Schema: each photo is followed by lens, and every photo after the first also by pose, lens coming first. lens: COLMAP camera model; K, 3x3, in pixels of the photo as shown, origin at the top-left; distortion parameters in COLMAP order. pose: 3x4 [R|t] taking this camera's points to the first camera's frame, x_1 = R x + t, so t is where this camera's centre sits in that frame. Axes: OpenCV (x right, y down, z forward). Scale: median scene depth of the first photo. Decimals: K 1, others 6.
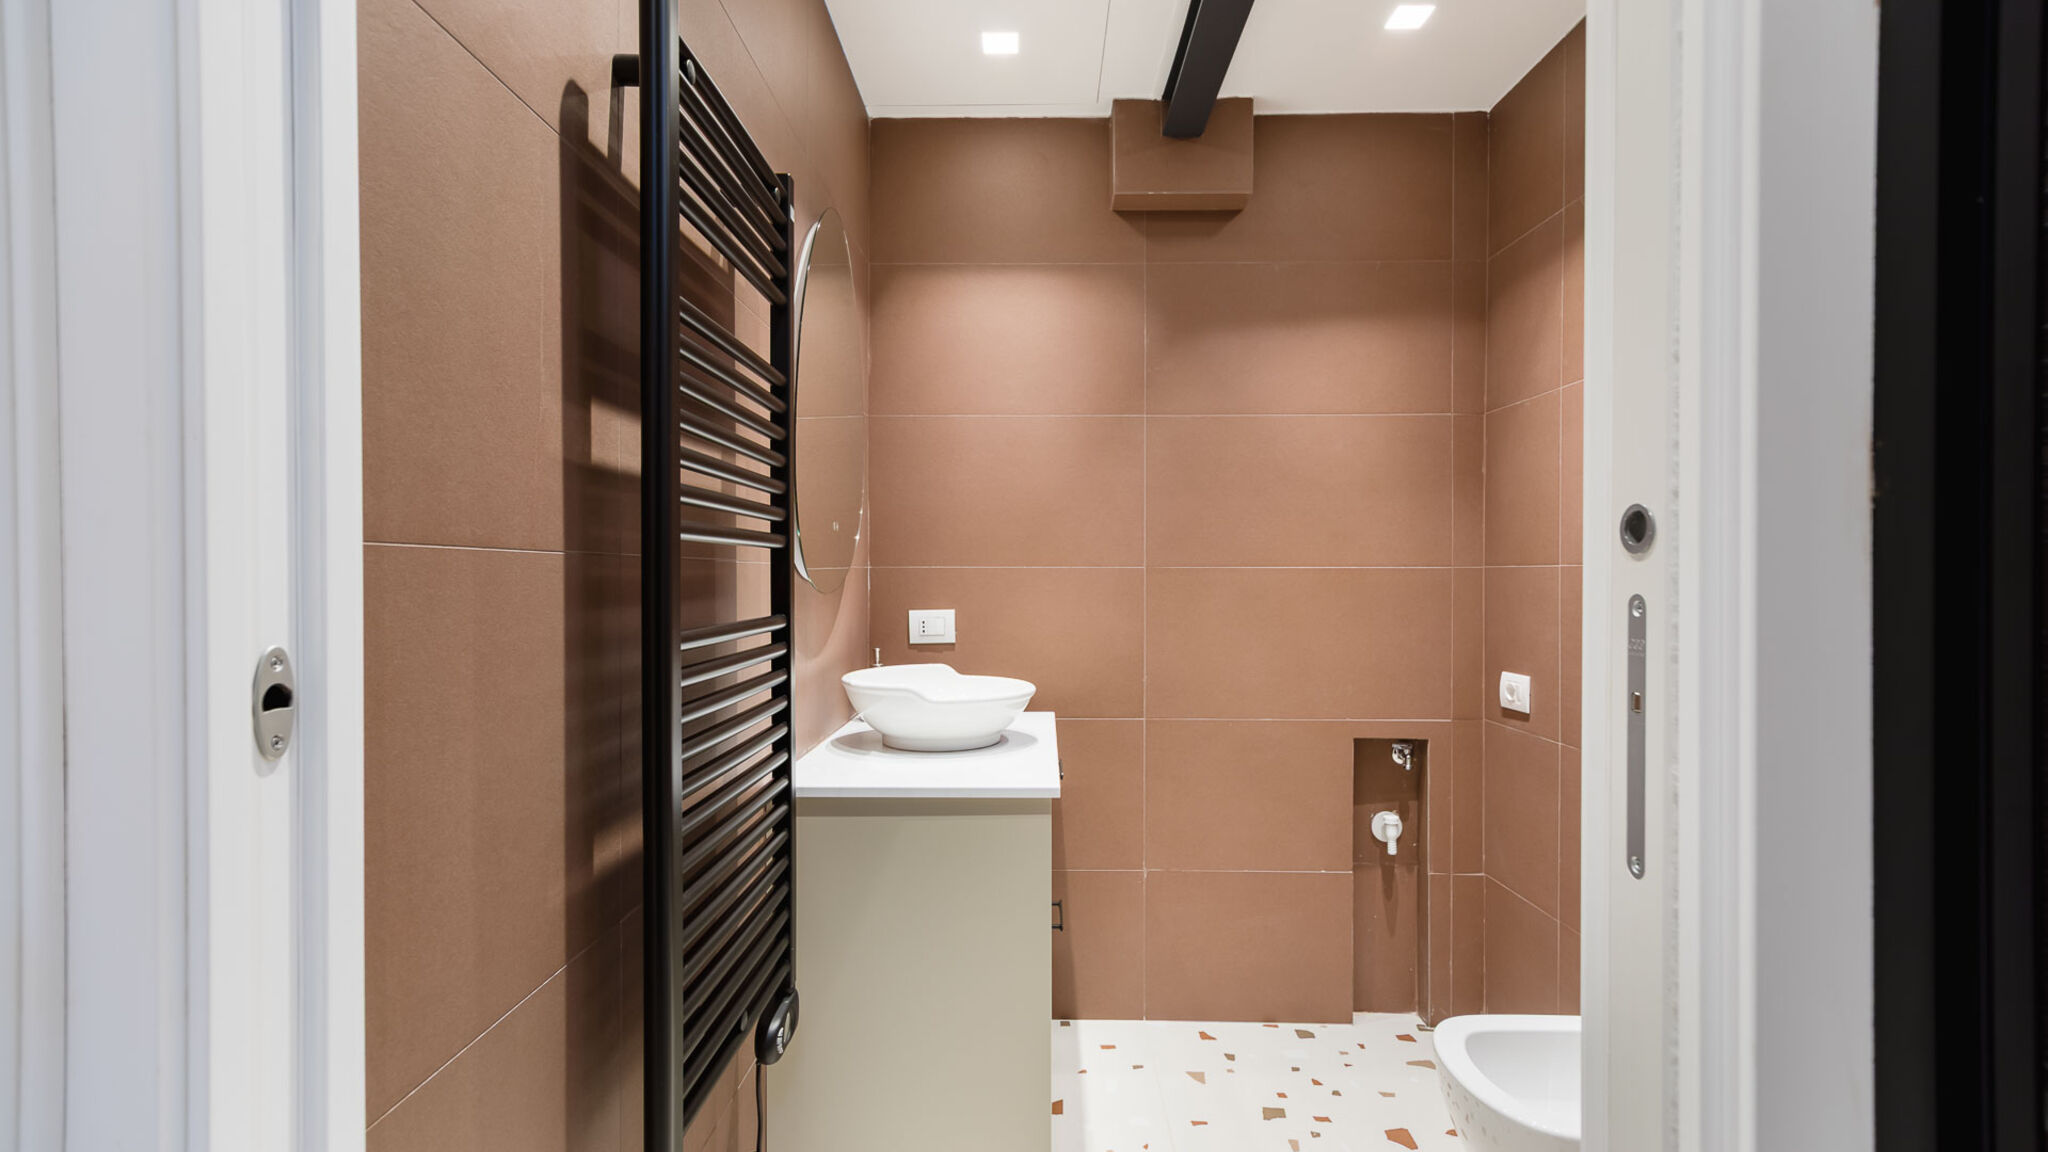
lens RADIAL K [[917.2, 0, 1034.4], [0, 917.2, 577.7], [0, 0, 1]] dist [0.003137, 0.002065]
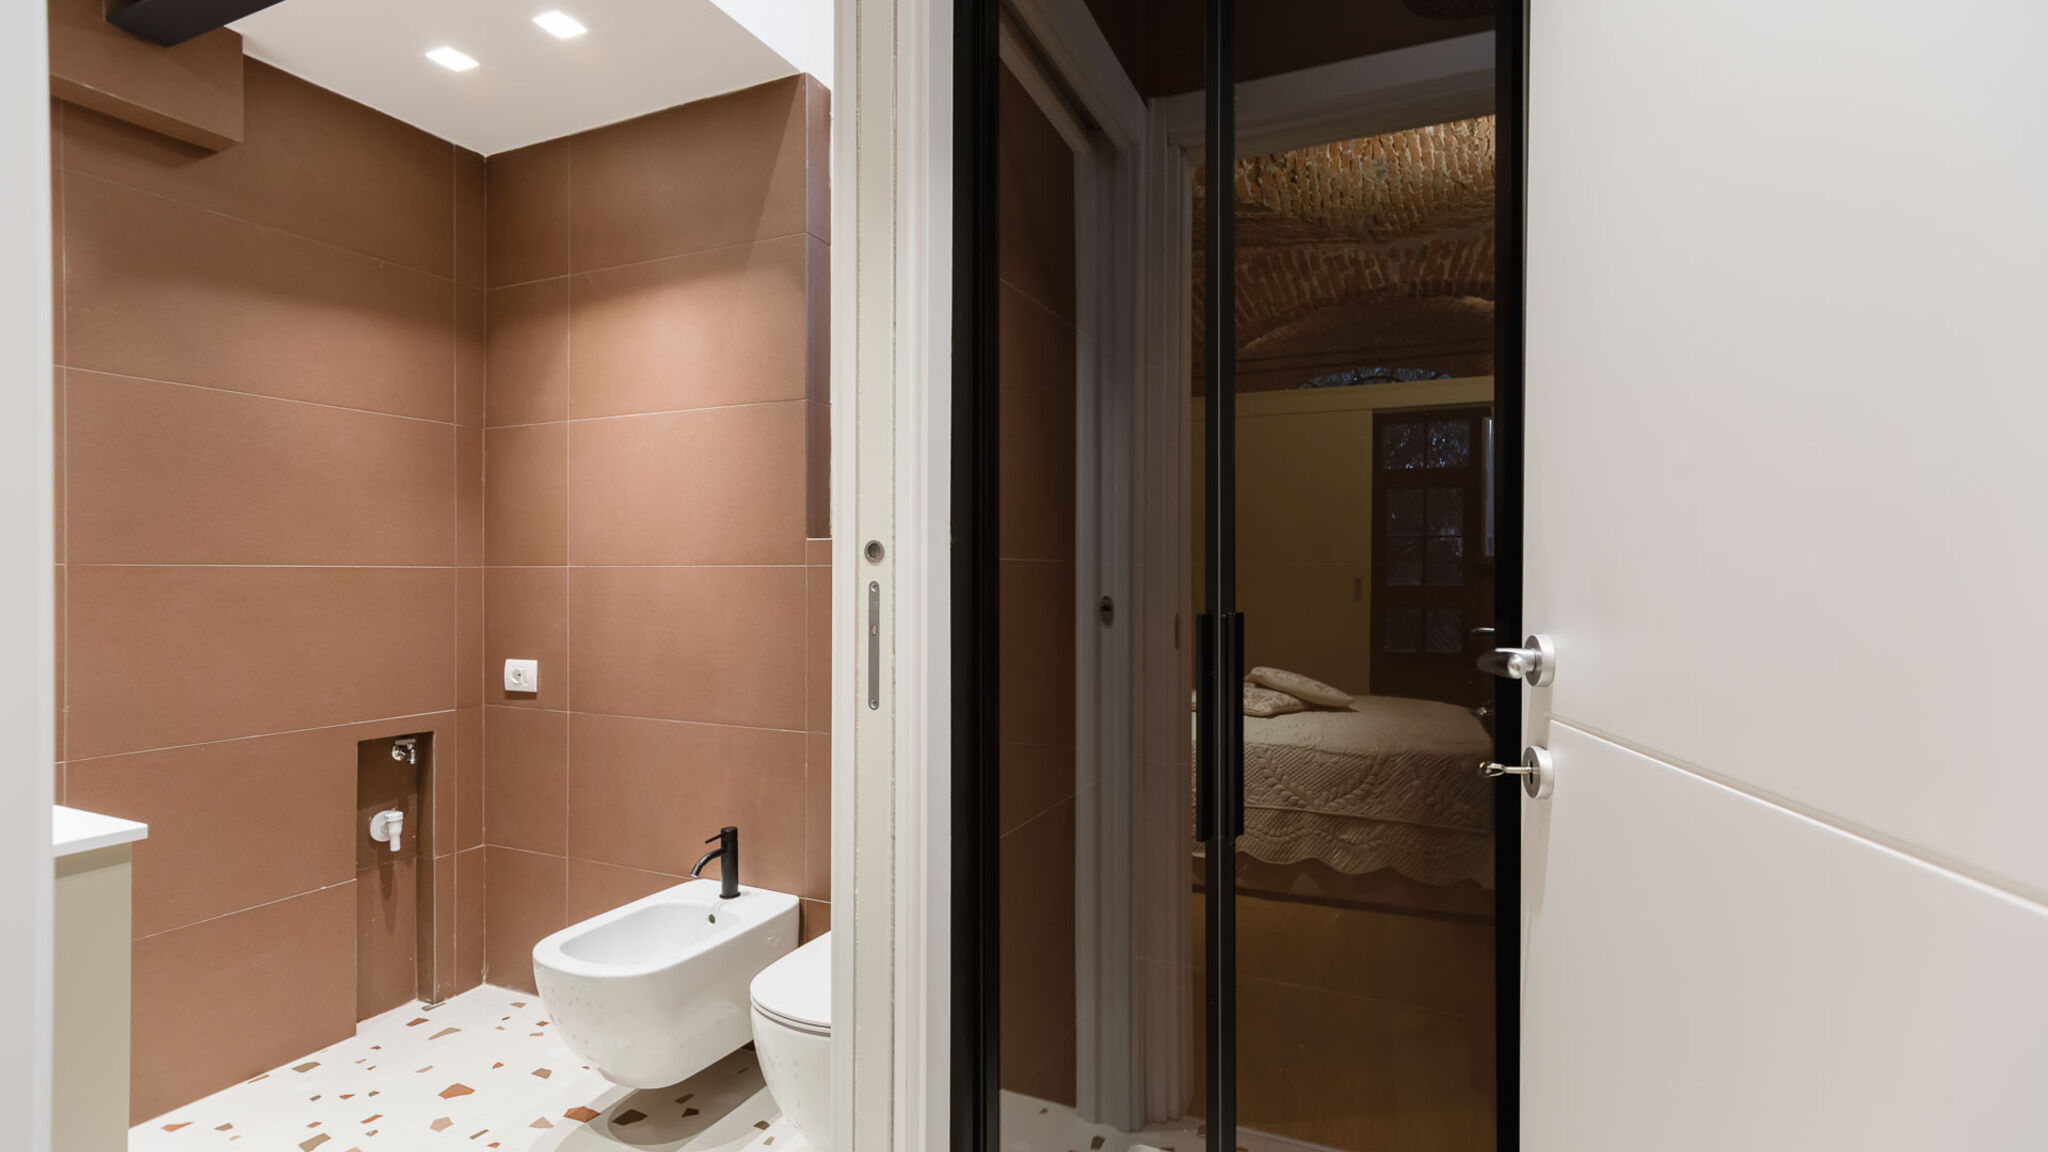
lens RADIAL K [[917.2, 0, 1021.6], [0, 917.2, 574.9], [0, 0, 1]] dist [0.003137, 0.002065]
pose [[0.412057, -0.000130, 0.911158, -0.262036], [0.003113, 0.999994, -0.001265, 0.001345], [-0.911153, 0.003358, 0.412055, -0.048612]]
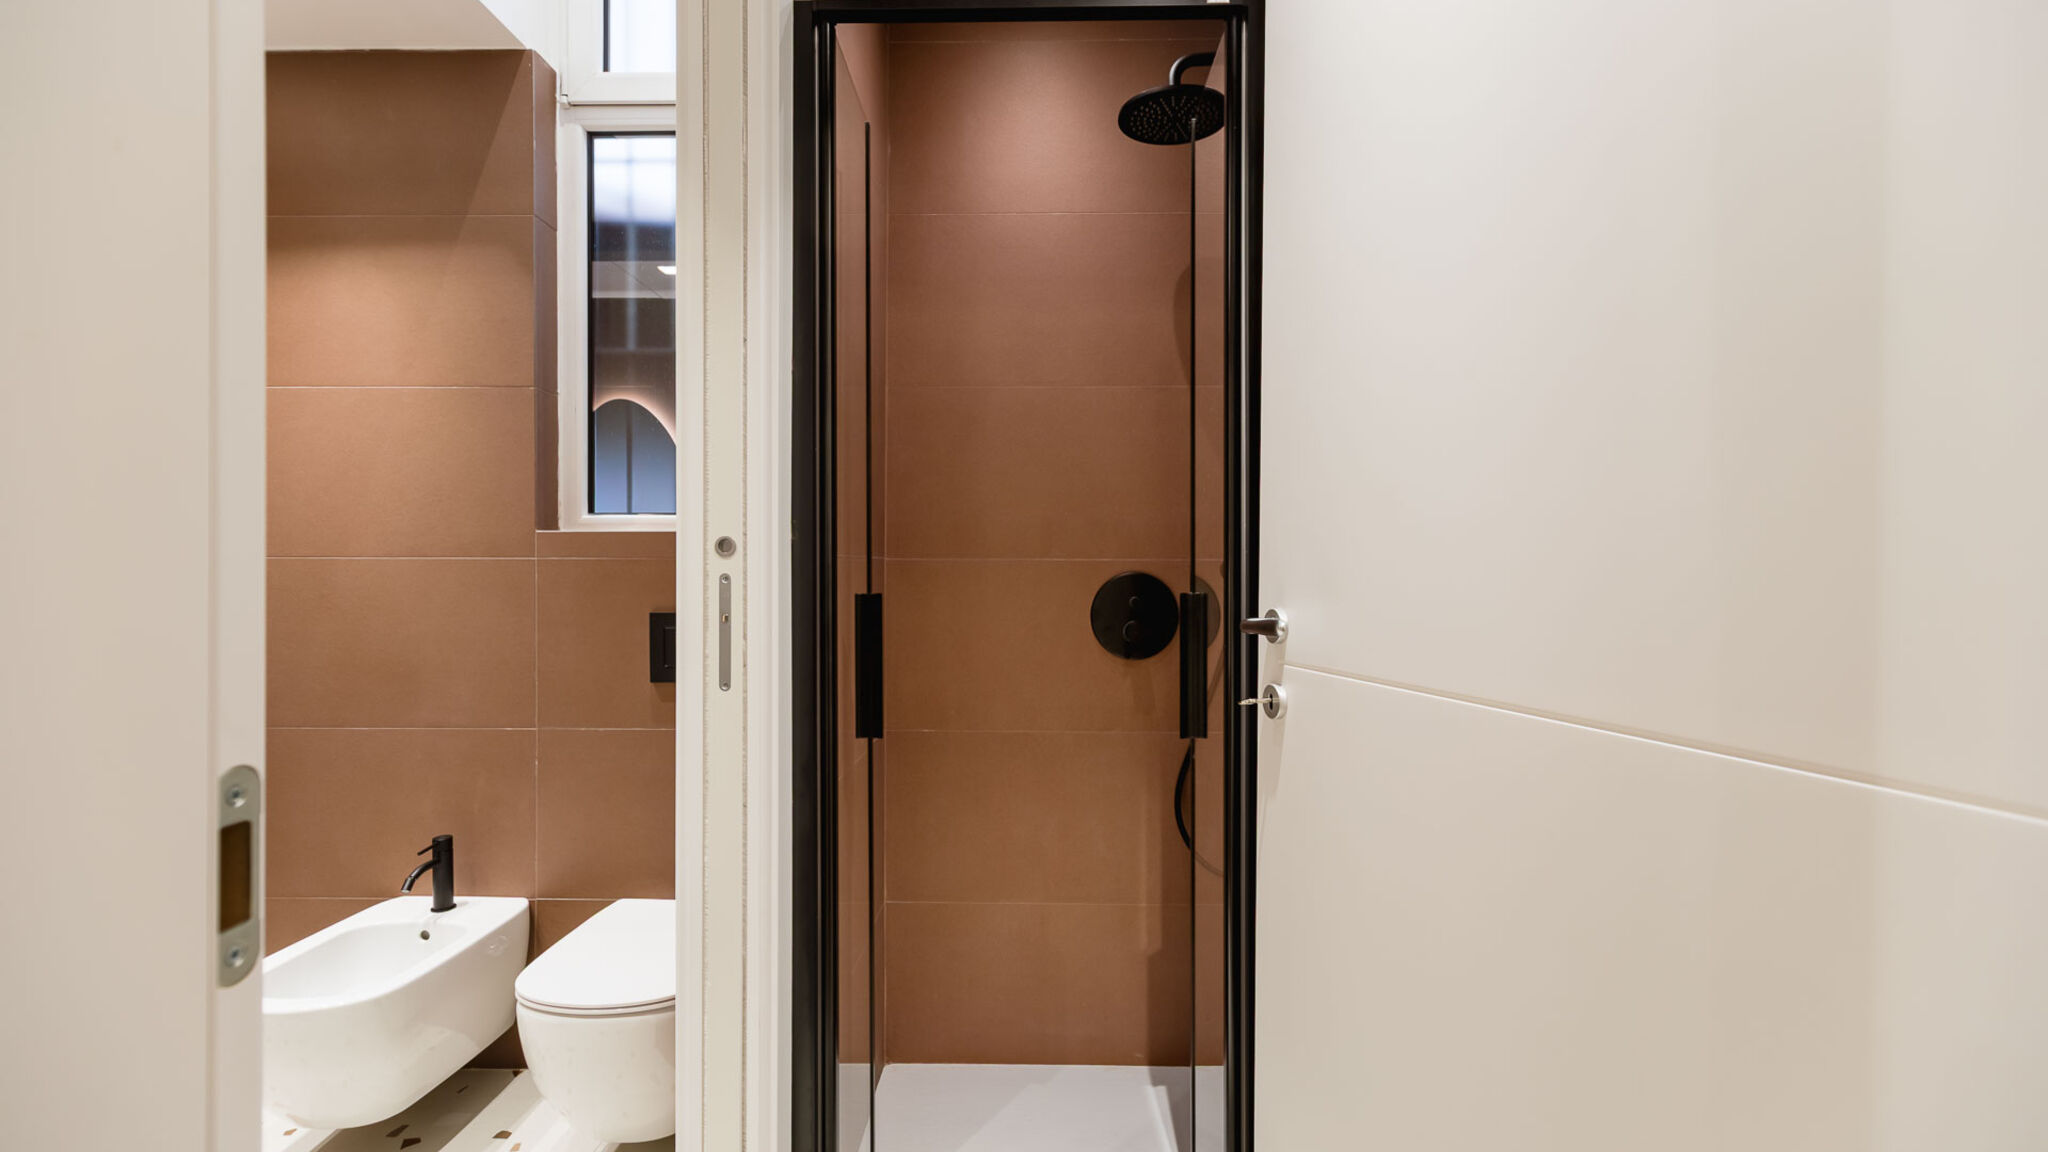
lens RADIAL K [[854.9, 0, 1017.3], [0, 854.9, 575.1], [0, 0, 1]] dist [0.004818, -0.000086]
pose [[0.021646, -0.006853, 0.999742, -0.341925], [0.001586, 0.999975, 0.006820, 0.001531], [-0.999764, 0.001438, 0.021656, 0.041816]]
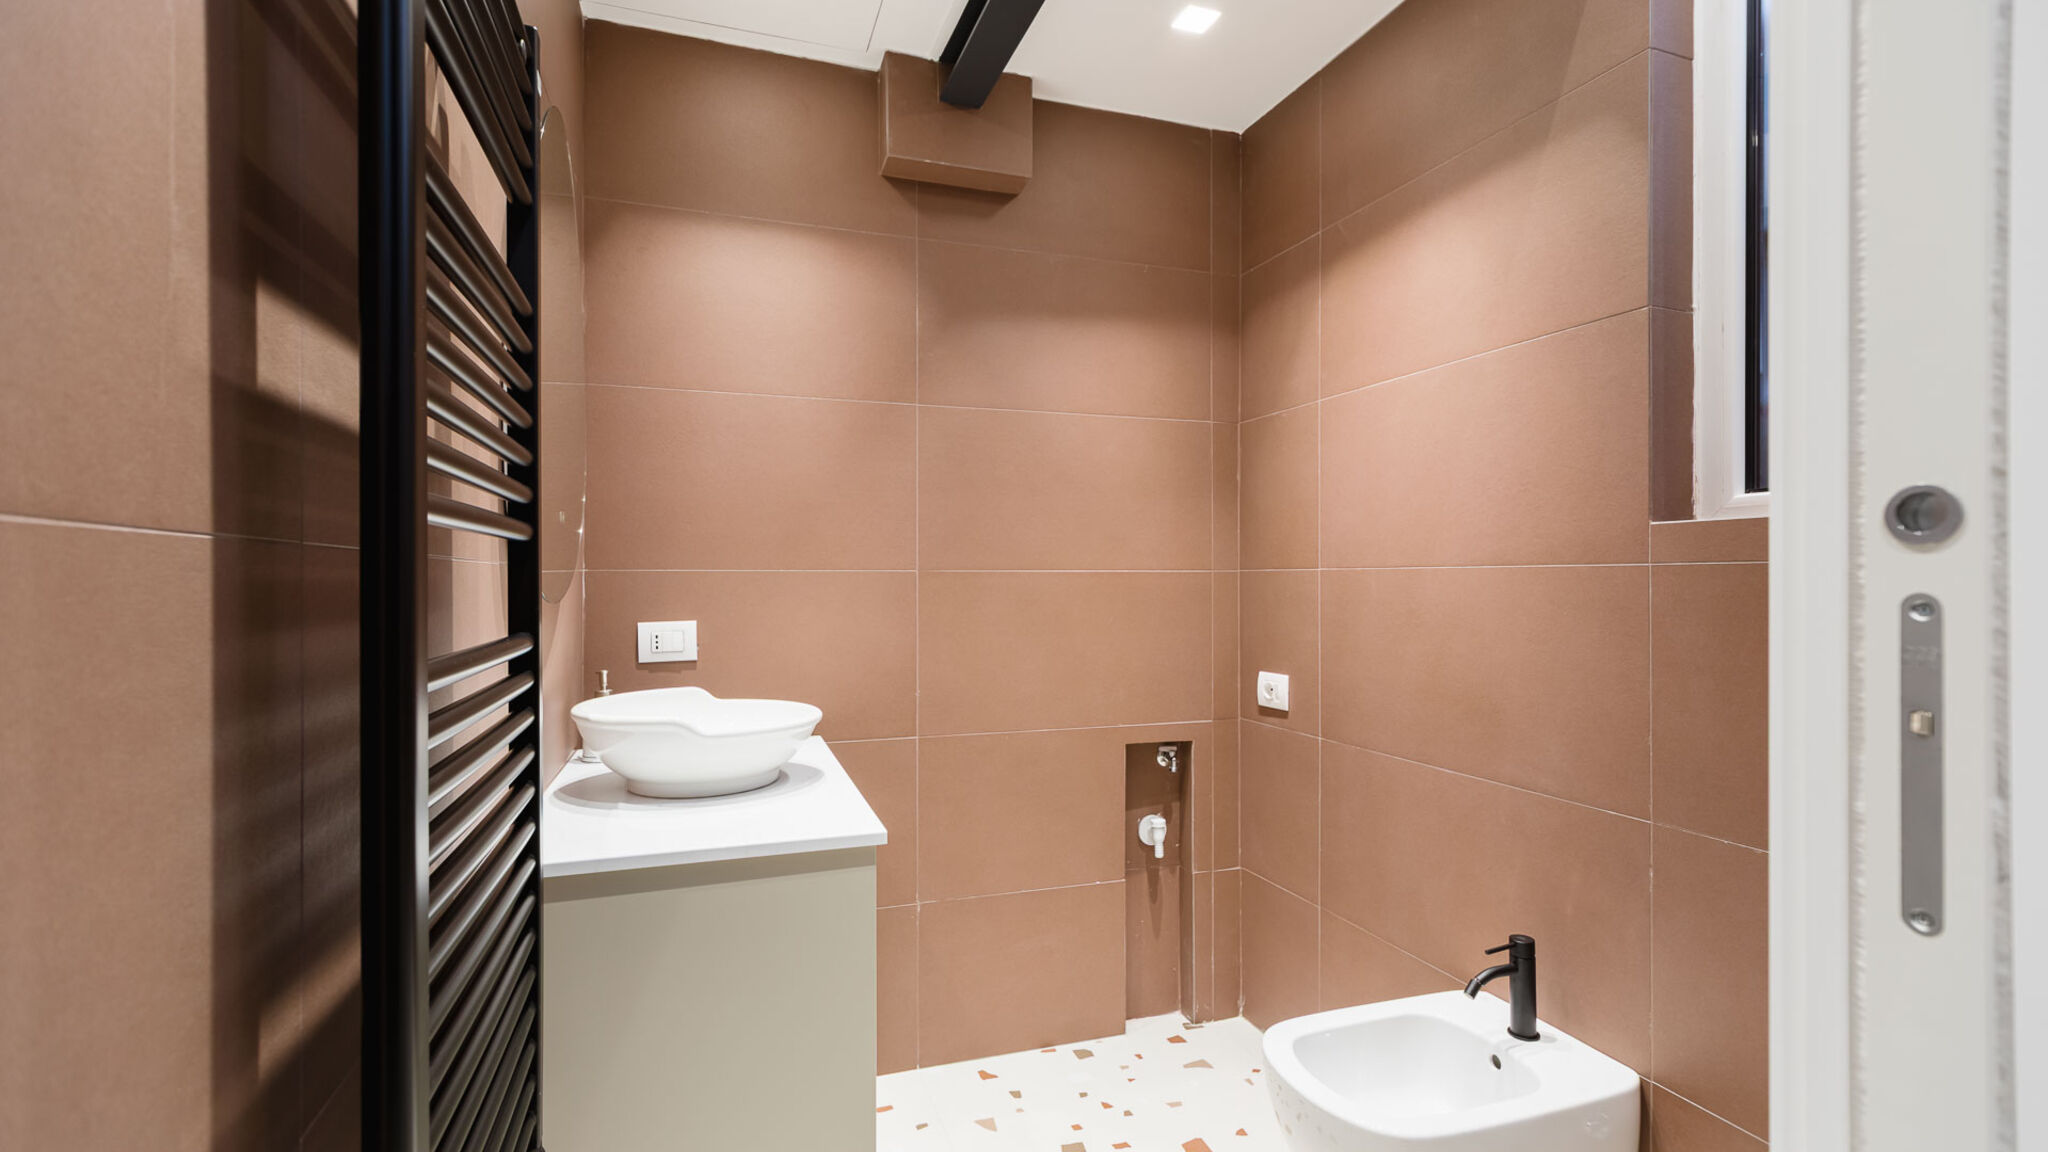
lens RADIAL K [[917.2, 0, 1030.0], [0, 917.2, 578.2], [0, 0, 1]] dist [0.003137, 0.002065]
pose [[0.942232, -0.000848, 0.334960, -0.083191], [0.002729, 0.999983, -0.005145, 0.001237], [-0.334950, 0.005762, 0.942218, 0.106837]]
